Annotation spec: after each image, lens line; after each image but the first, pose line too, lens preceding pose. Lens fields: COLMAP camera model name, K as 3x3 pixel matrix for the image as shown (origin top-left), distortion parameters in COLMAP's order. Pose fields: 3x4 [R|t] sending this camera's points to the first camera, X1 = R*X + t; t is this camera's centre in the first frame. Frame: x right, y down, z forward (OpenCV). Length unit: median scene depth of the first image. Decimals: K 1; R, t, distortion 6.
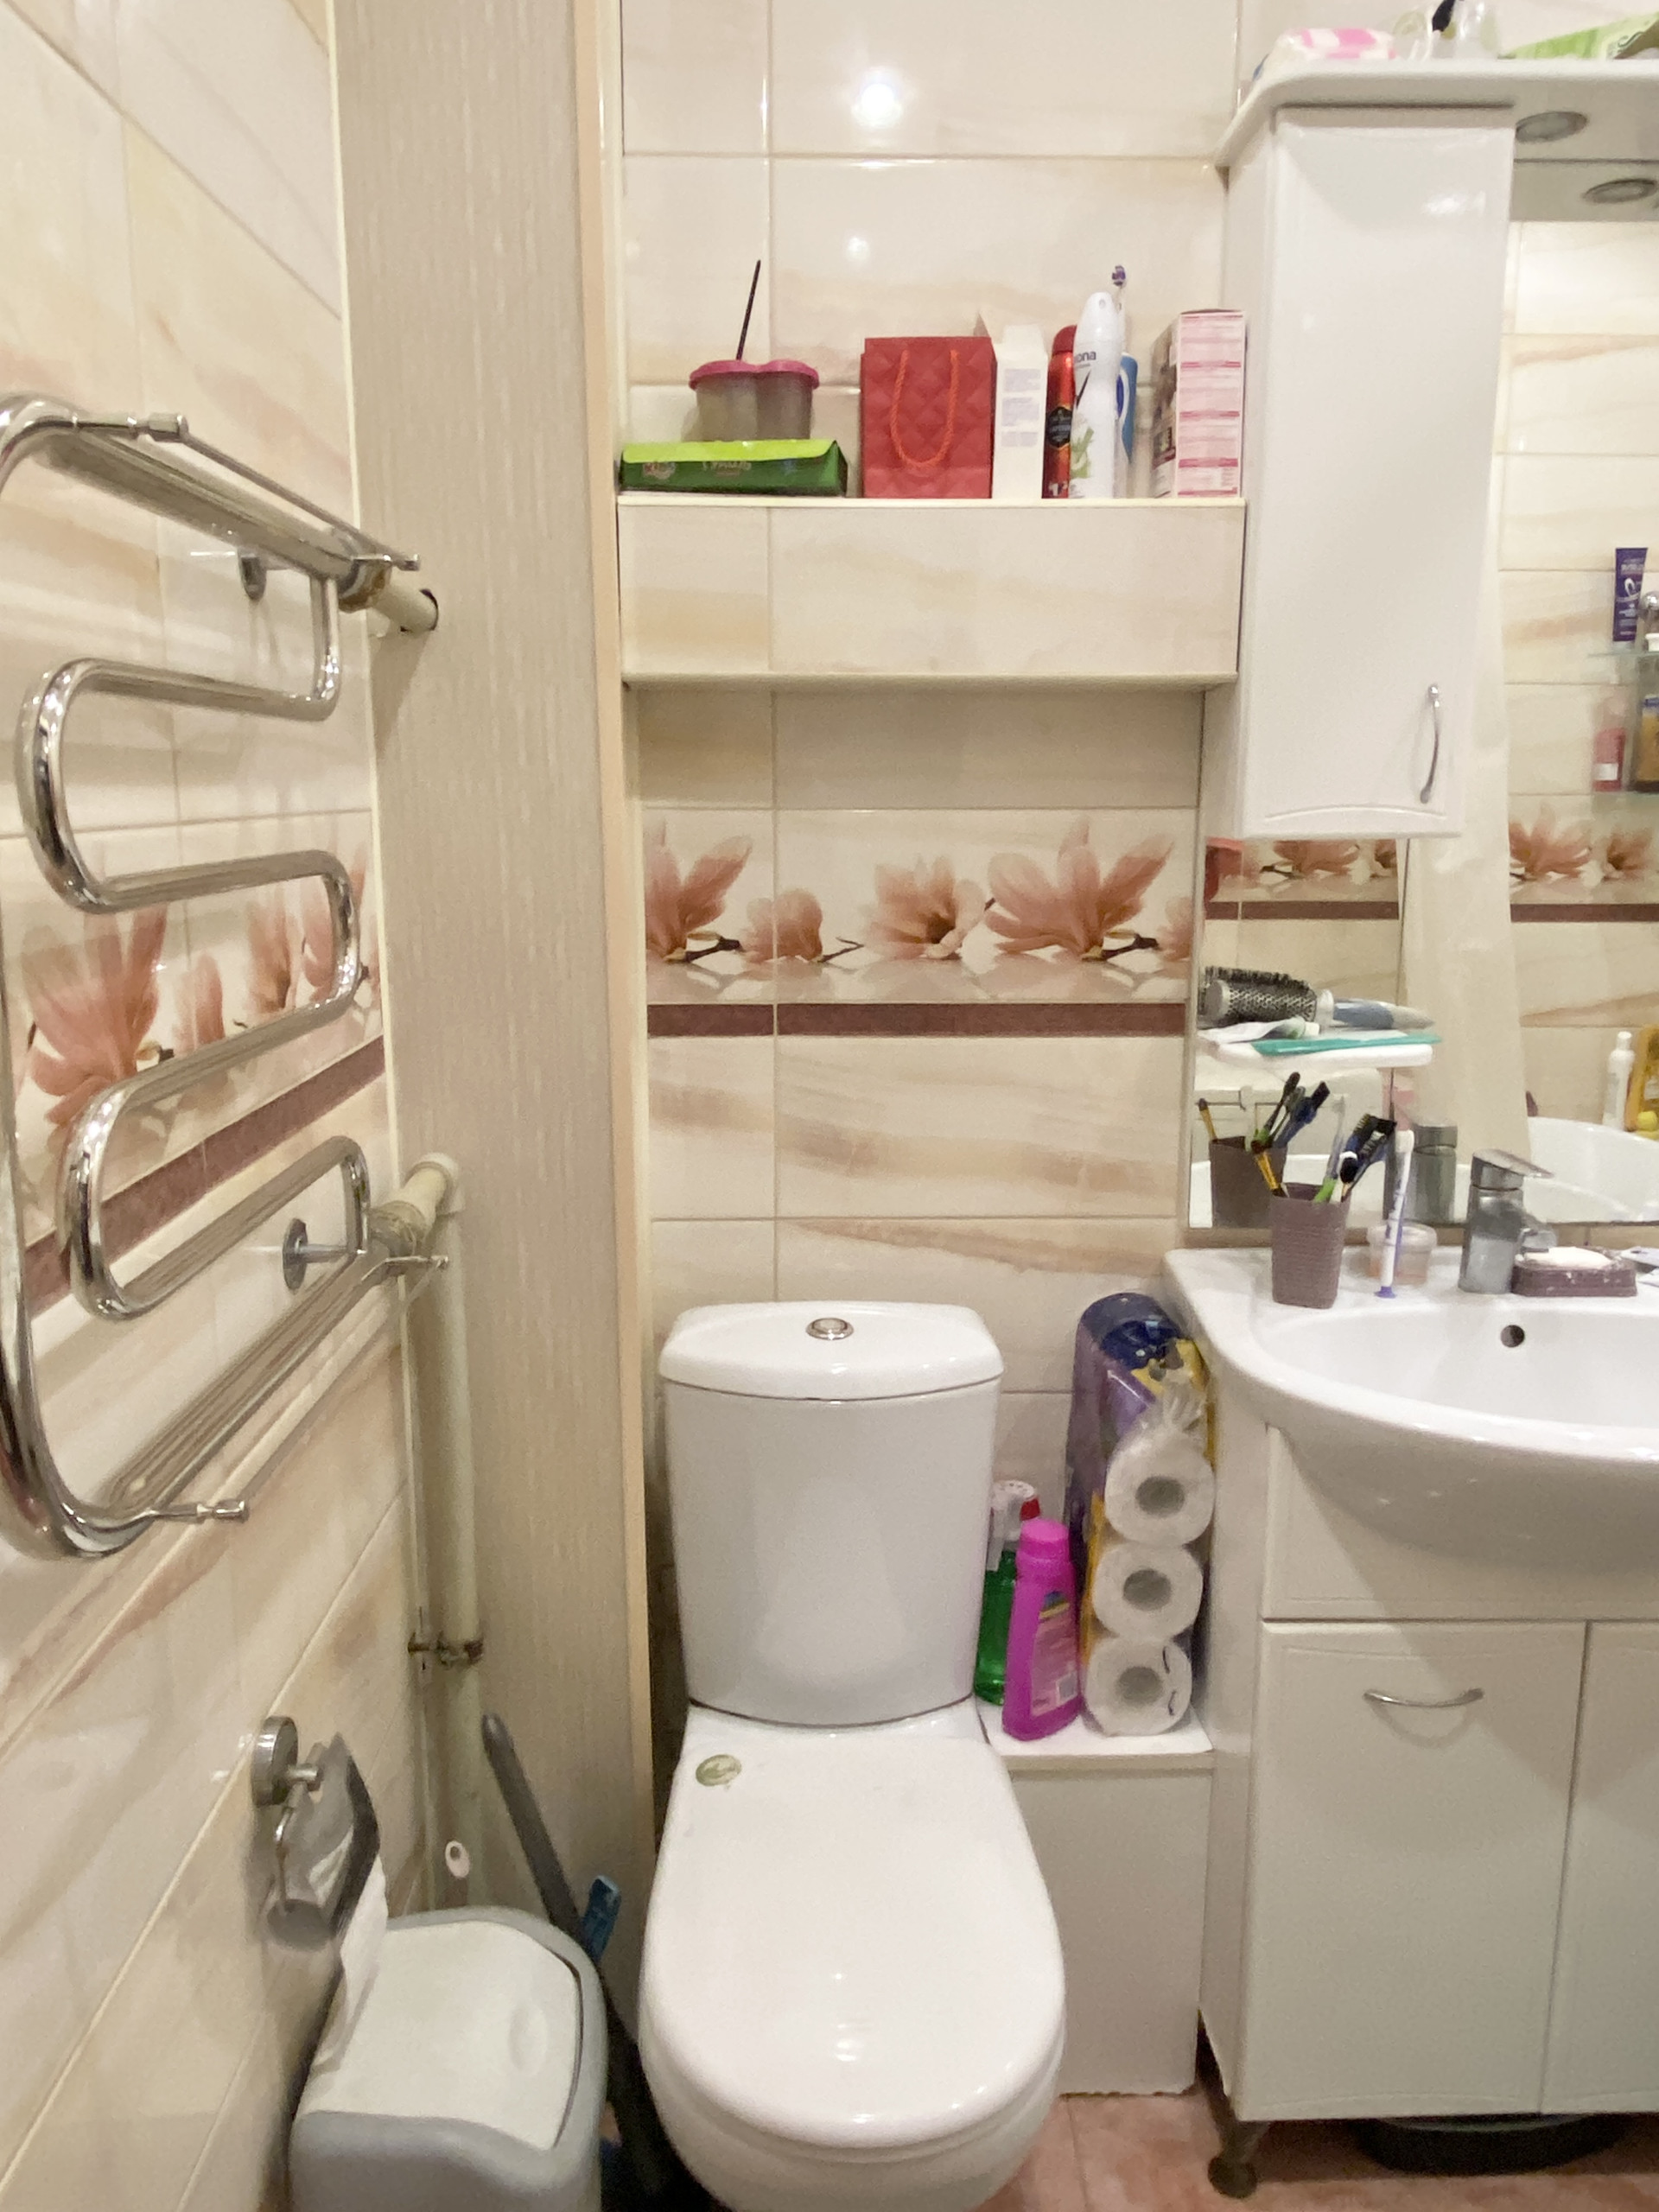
lens RADIAL K [[1567.8, 0, 819.3], [0, 1567.8, 1101.3], [0, 0, 1]] dist [0.085484, -0.101591]
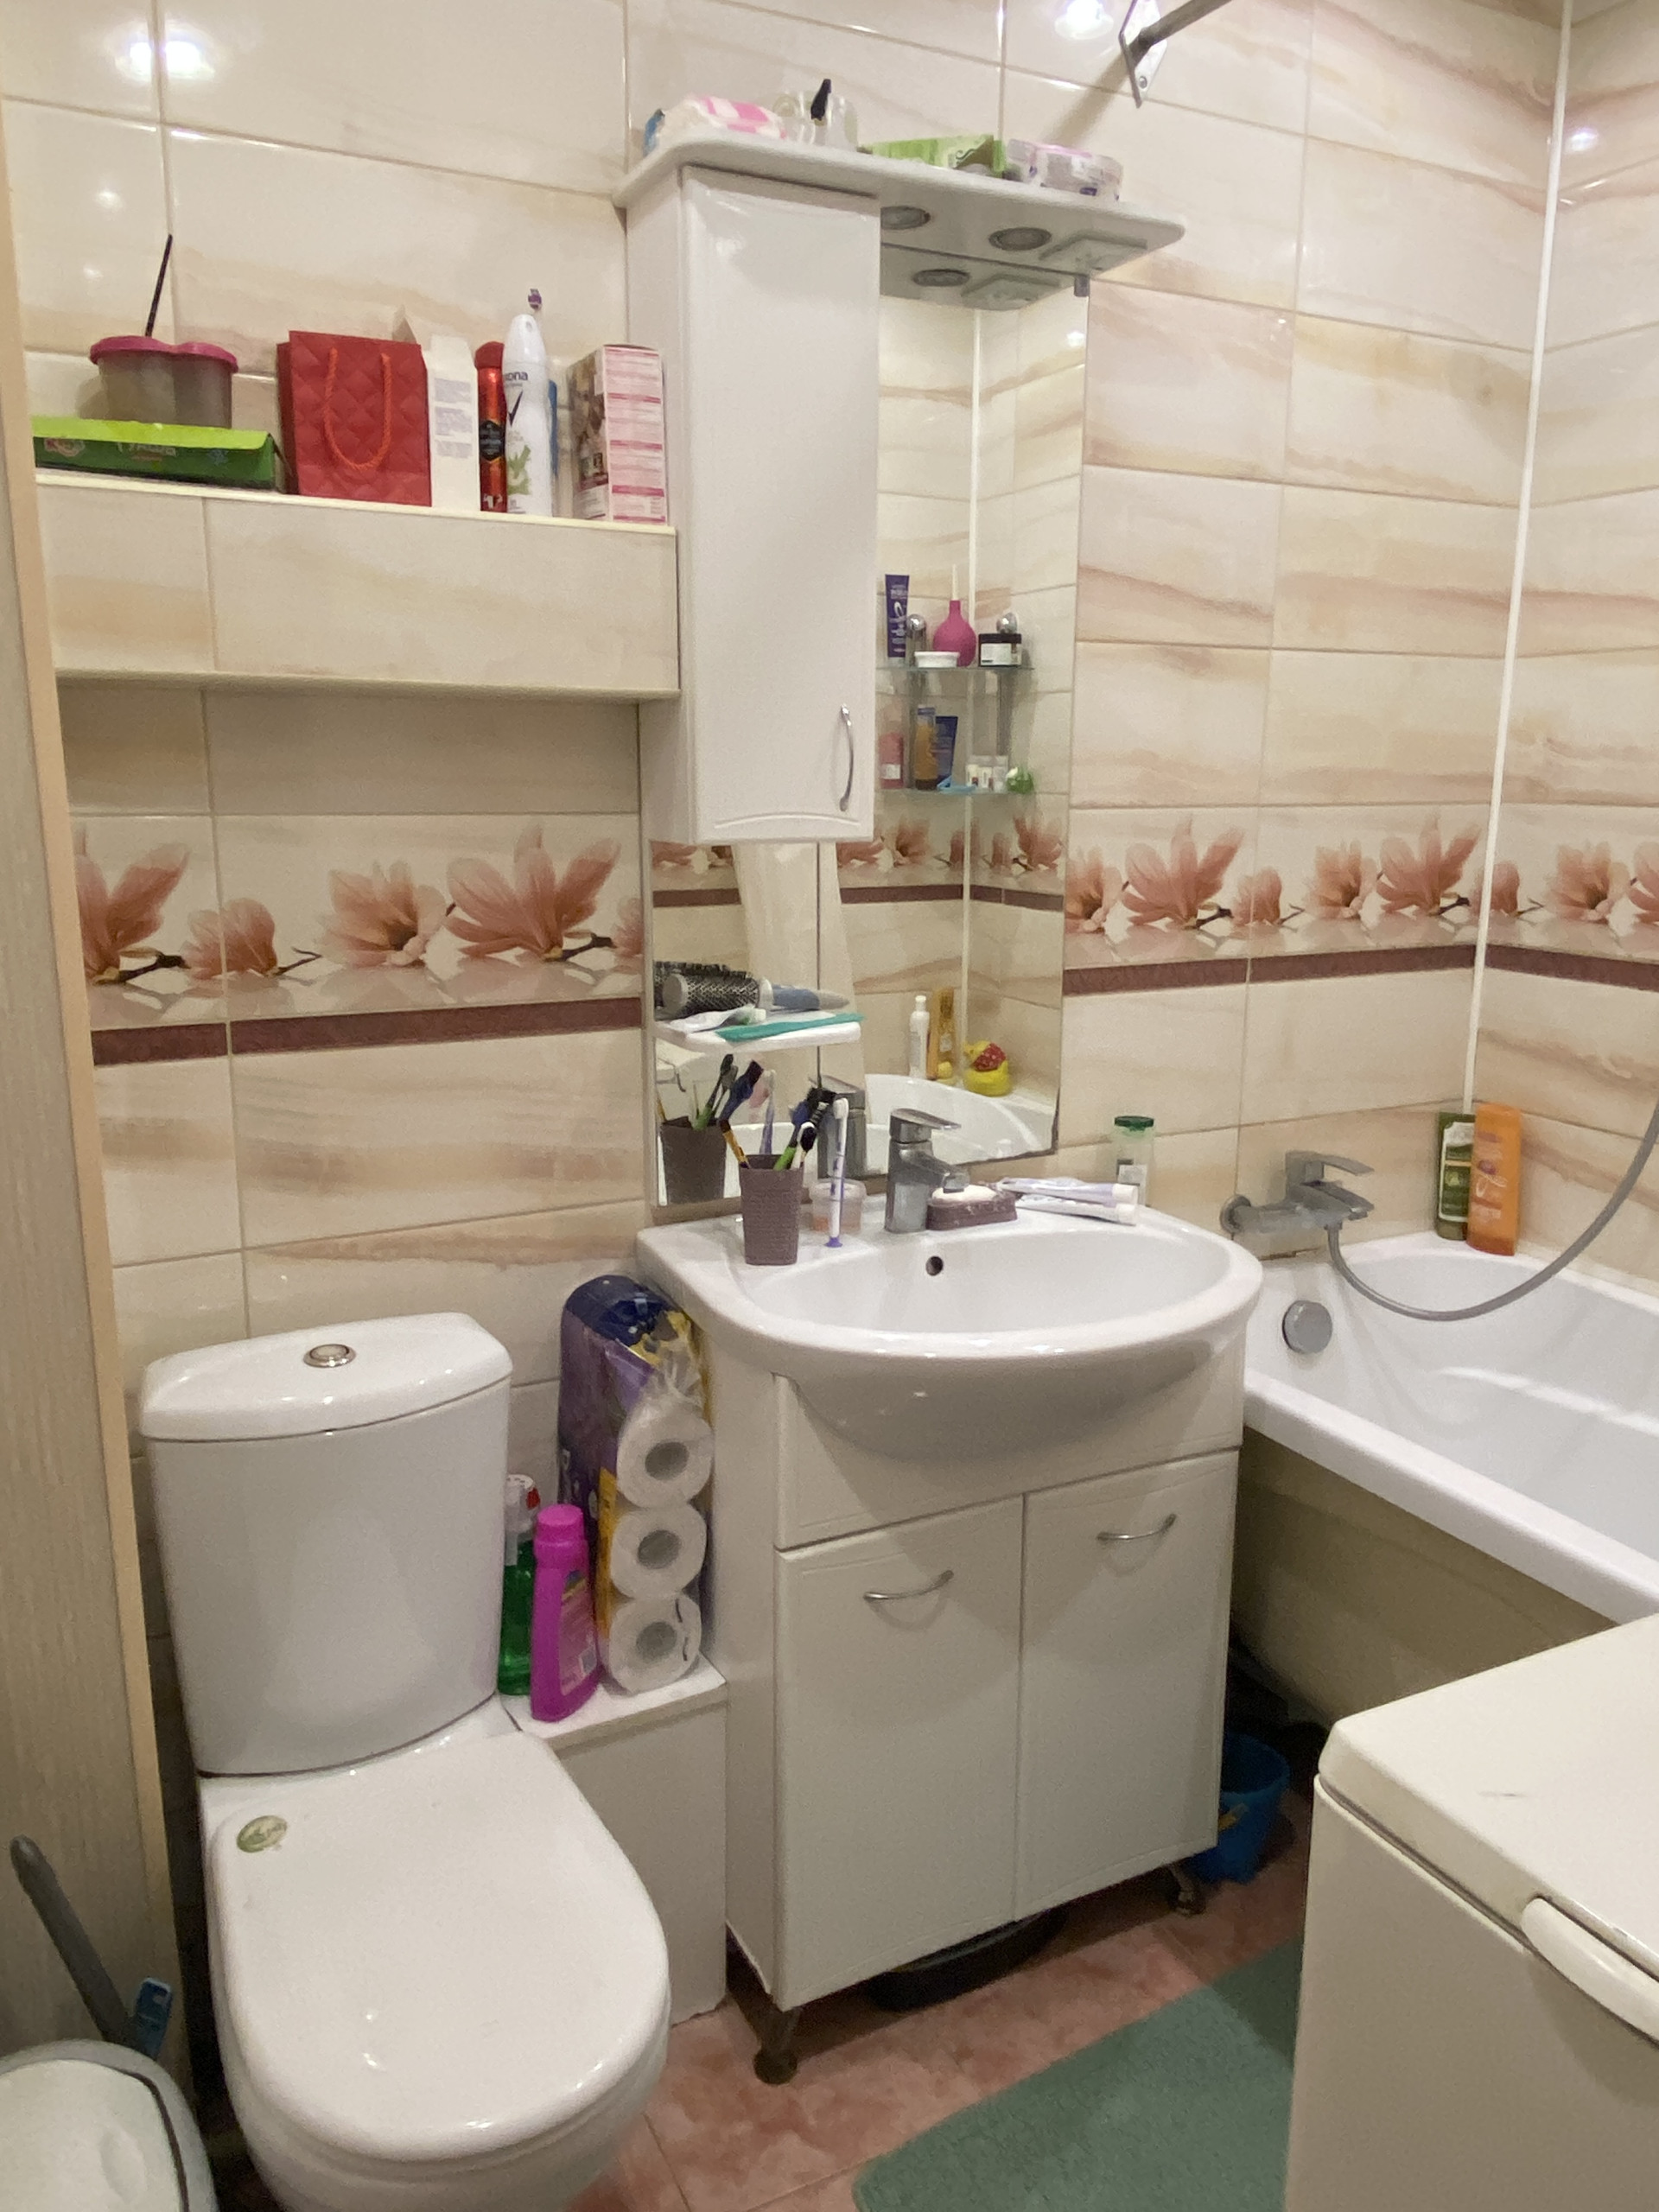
lens RADIAL K [[1579.7, 0, 804.3], [0, 1579.7, 1101.1], [0, 0, 1]] dist [0.089512, -0.112980]
pose [[0.899879, -0.087433, 0.427287, -0.133201], [0.083083, 0.996125, 0.028855, -0.014106], [-0.428154, 0.009534, 0.903656, -0.009943]]
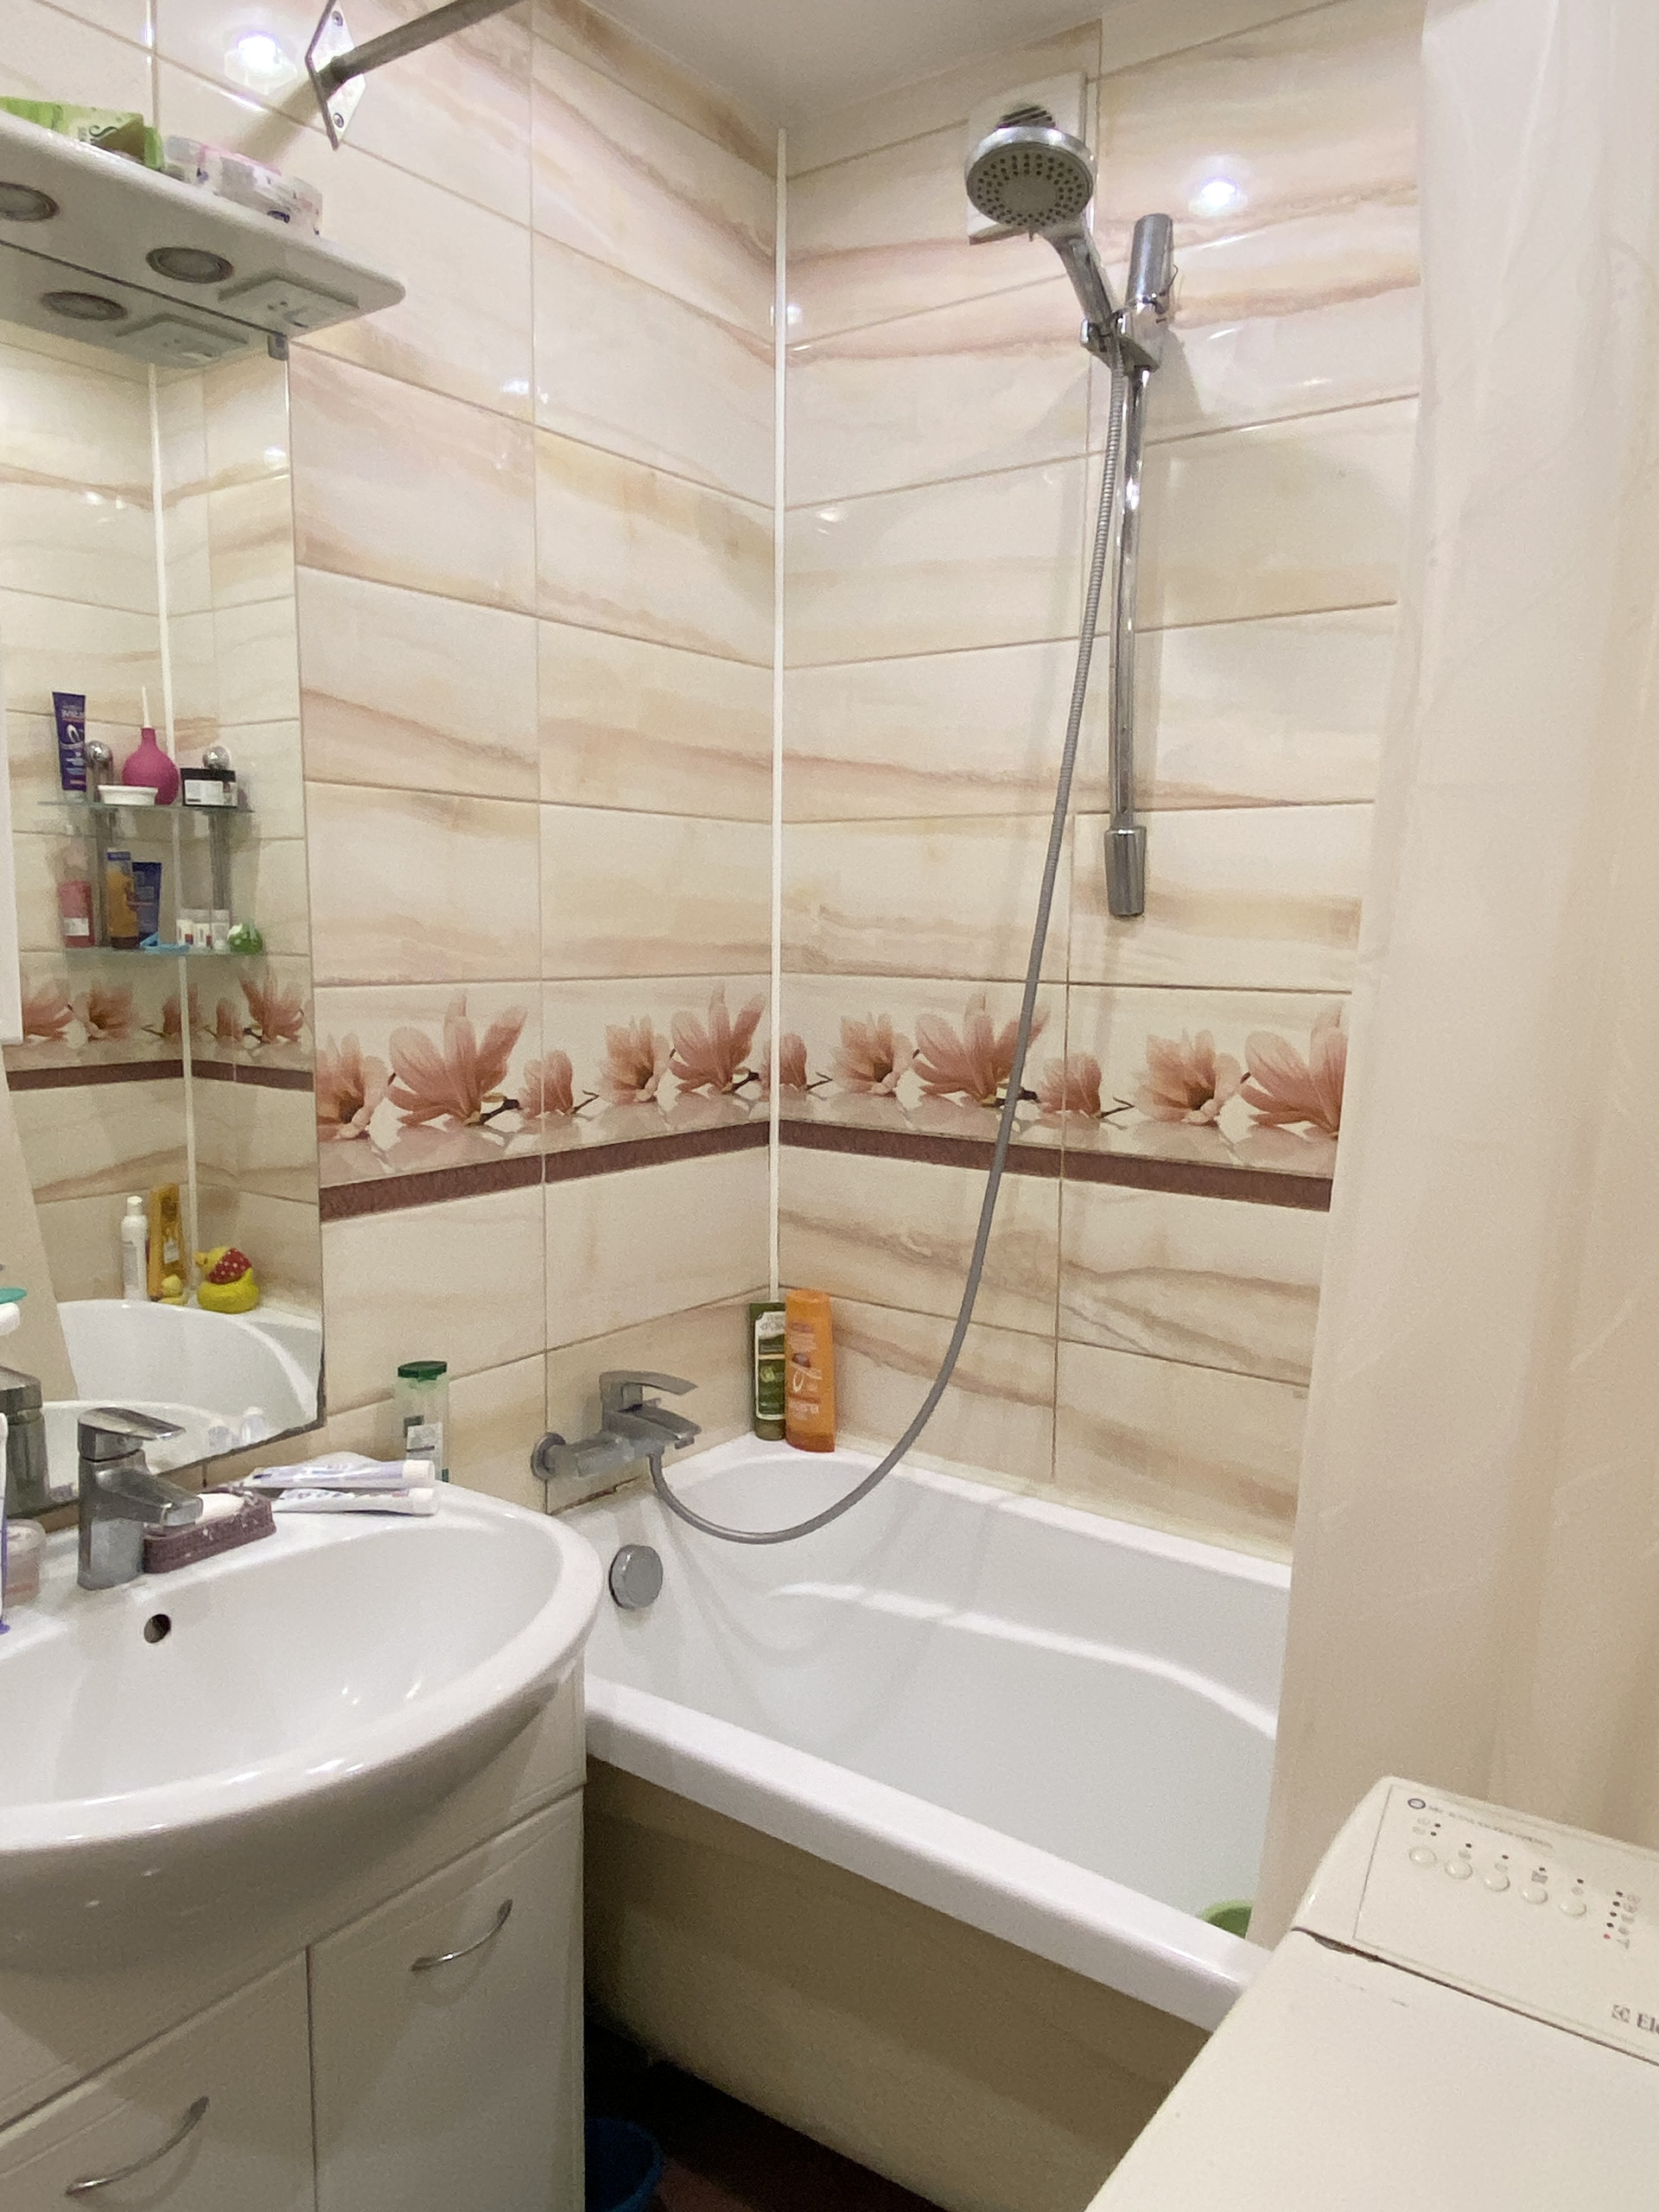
lens RADIAL K [[1579.7, 0, 804.3], [0, 1579.7, 1101.1], [0, 0, 1]] dist [0.089512, -0.112980]
pose [[0.608208, -0.087177, 0.788976, 0.005720], [0.148591, 0.988885, -0.005280, -0.068125], [-0.779746, 0.120446, 0.614401, 0.187180]]
